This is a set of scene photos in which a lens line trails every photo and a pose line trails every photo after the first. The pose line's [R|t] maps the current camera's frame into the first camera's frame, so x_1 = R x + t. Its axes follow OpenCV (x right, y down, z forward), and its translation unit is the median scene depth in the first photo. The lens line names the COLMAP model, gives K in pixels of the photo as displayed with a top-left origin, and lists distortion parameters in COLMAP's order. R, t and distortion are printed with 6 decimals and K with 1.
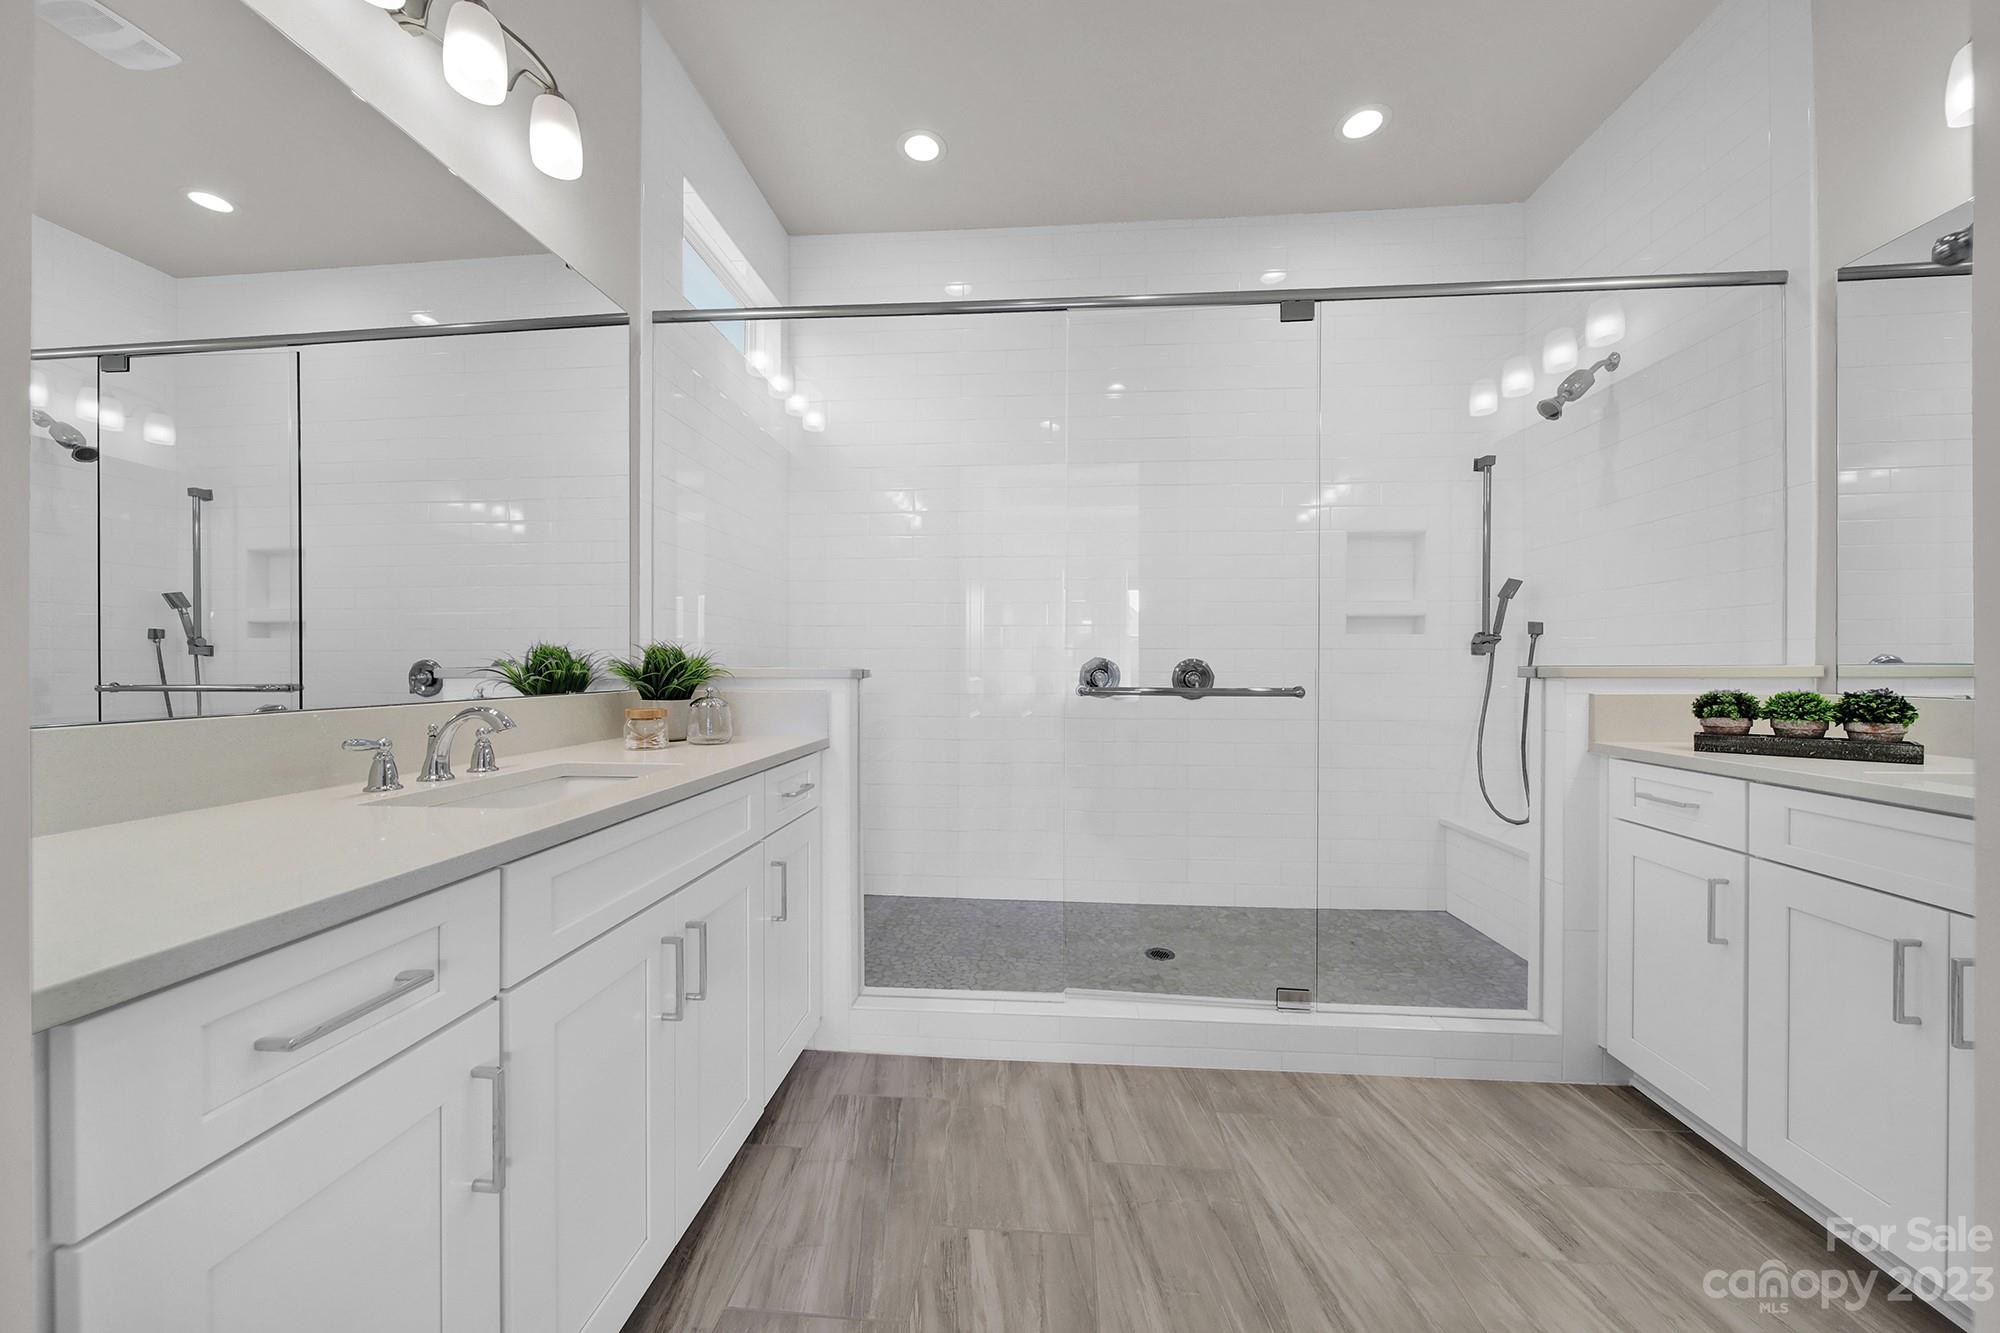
lens RADIAL K [[717.2, 0, 998.9], [0, 717.2, 656.9], [0, 0, 1]] dist [-0.002399, 0.000004]
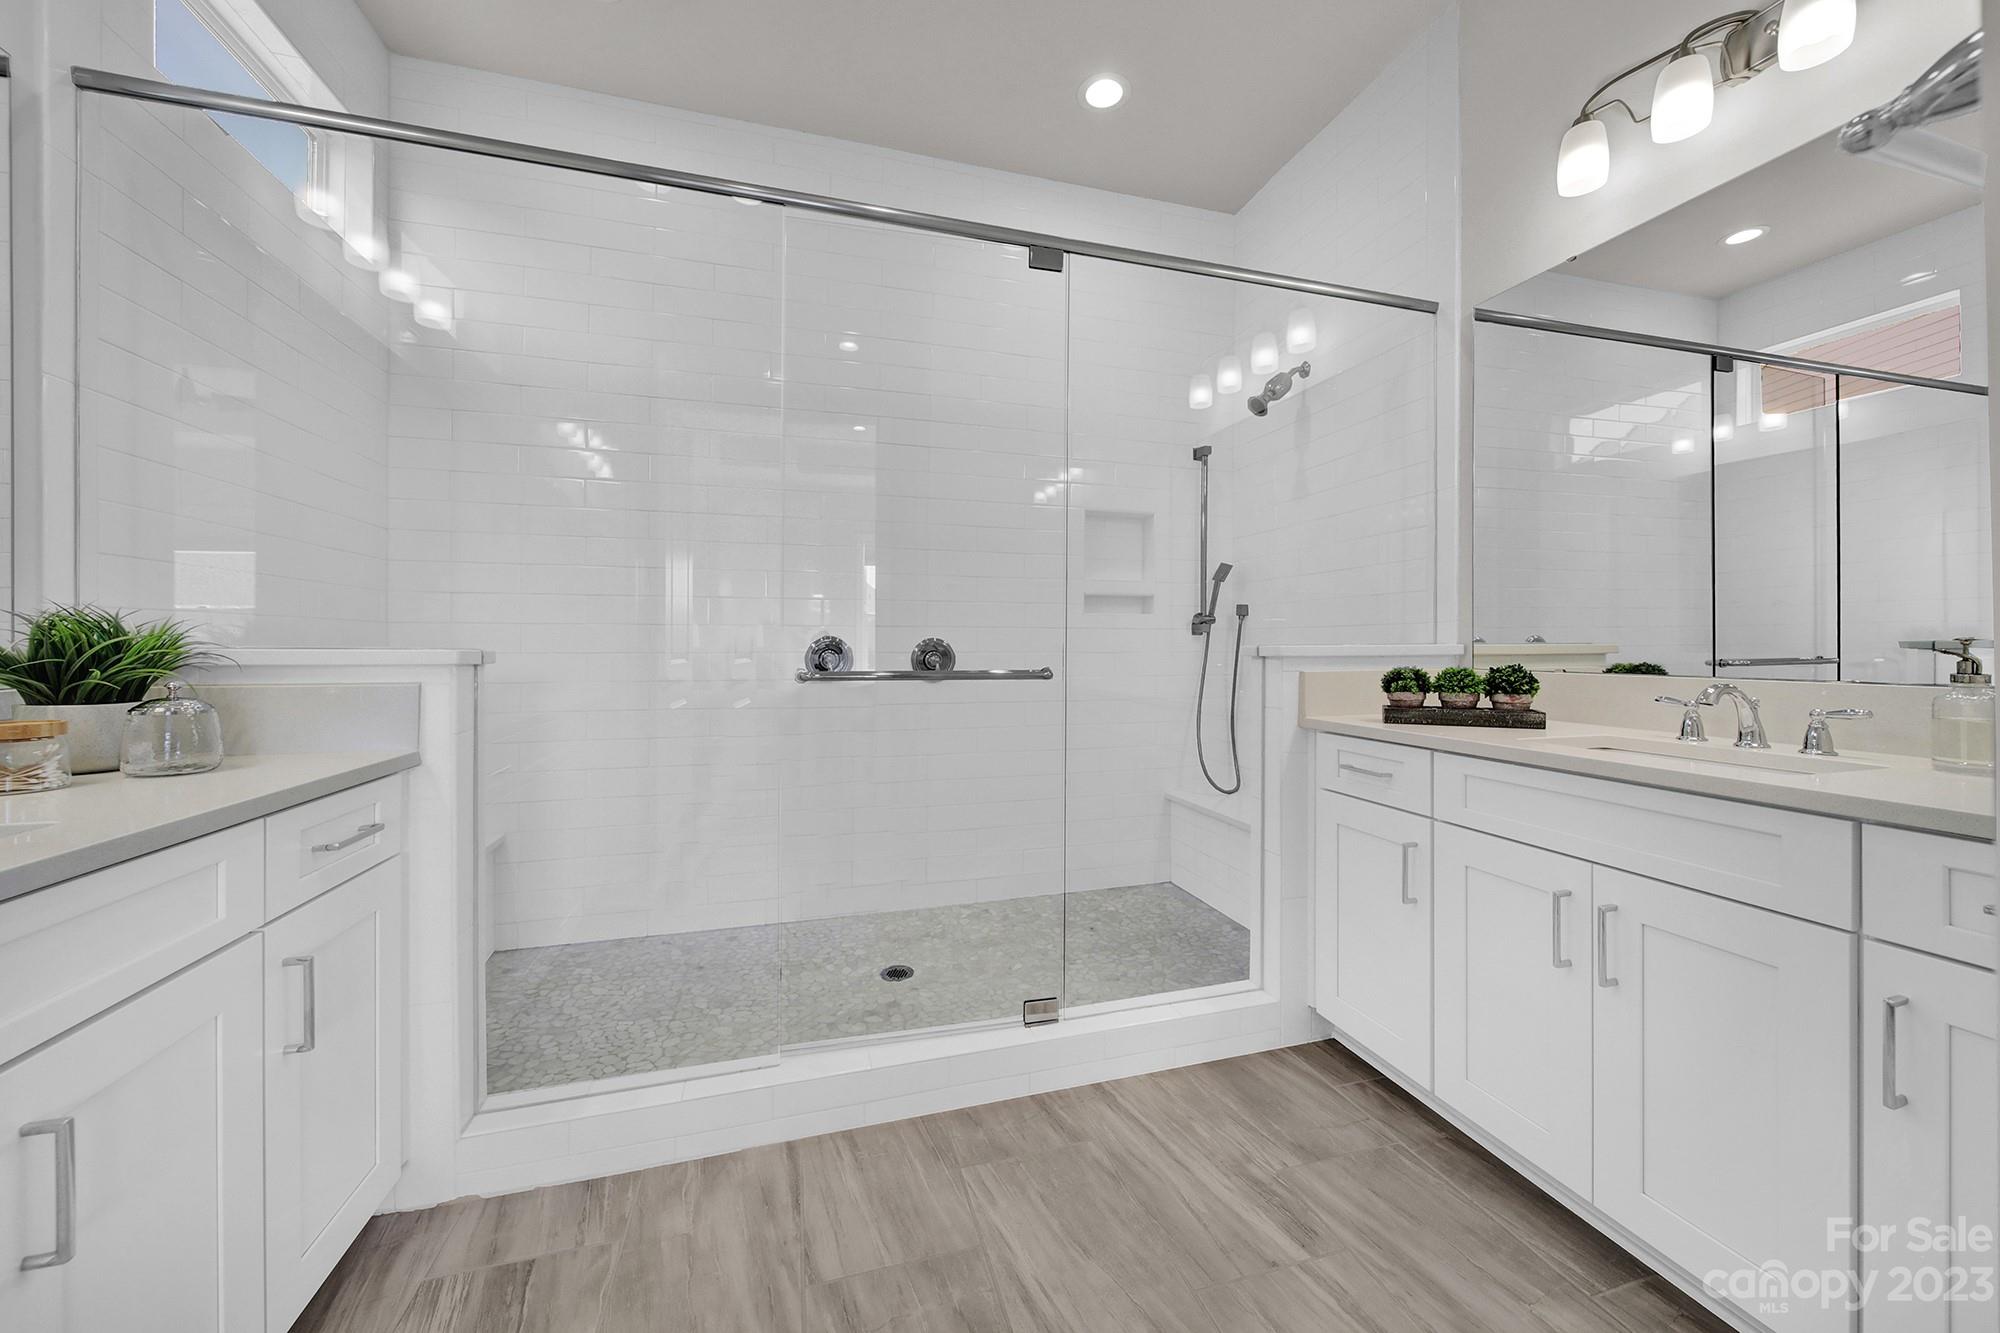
lens RADIAL K [[717.2, 0, 1009.1], [0, 717.2, 637.5], [0, 0, 1]] dist [-0.002399, 0.000004]
pose [[0.931412, 0.002222, 0.363959, 0.039311], [-0.002039, 0.999998, -0.000888, 0.003071], [-0.363960, 0.000085, 0.931414, 0.162500]]
